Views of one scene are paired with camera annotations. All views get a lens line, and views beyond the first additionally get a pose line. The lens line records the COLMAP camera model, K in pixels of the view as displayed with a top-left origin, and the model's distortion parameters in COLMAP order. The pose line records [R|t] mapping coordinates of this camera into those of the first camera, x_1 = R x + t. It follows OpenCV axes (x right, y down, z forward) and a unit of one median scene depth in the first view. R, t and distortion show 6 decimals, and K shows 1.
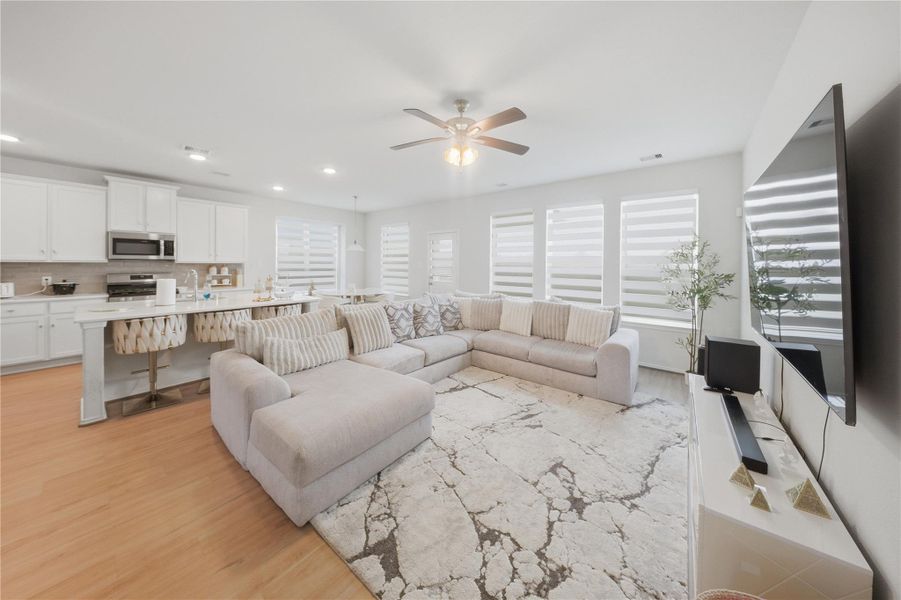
lens RADIAL K [[296.9, 0, 455.1], [0, 296.9, 271.0], [0, 0, 1]] dist [-0.000981, -0.000026]
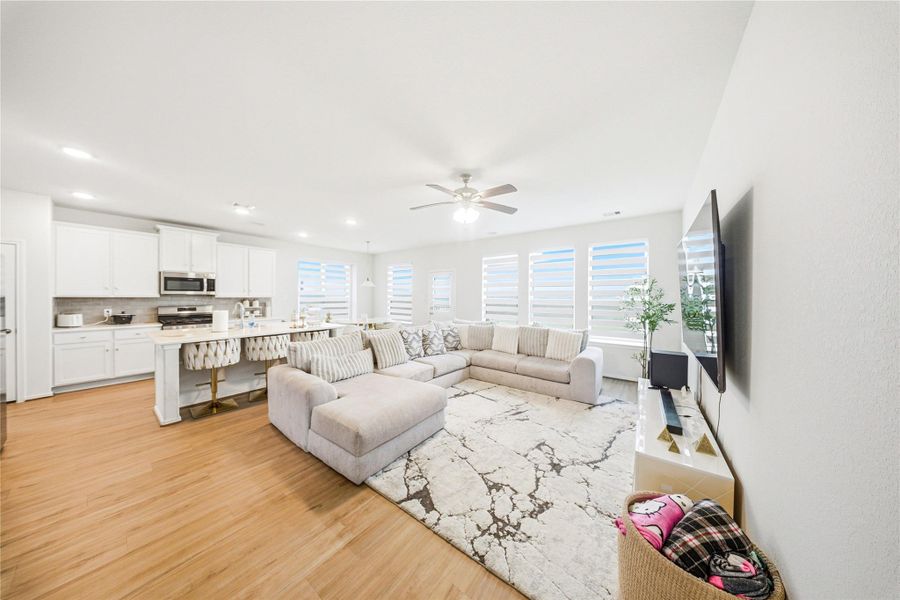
lens RADIAL K [[253.4, 0, 444.6], [0, 253.4, 302.3], [0, 0, 1]] dist [0.000835, -0.000011]
pose [[0.999868, -0.004815, -0.015489, -0.042725], [0.004780, 0.999986, -0.002268, 0.000251], [0.015499, 0.002194, 0.999877, -0.095551]]
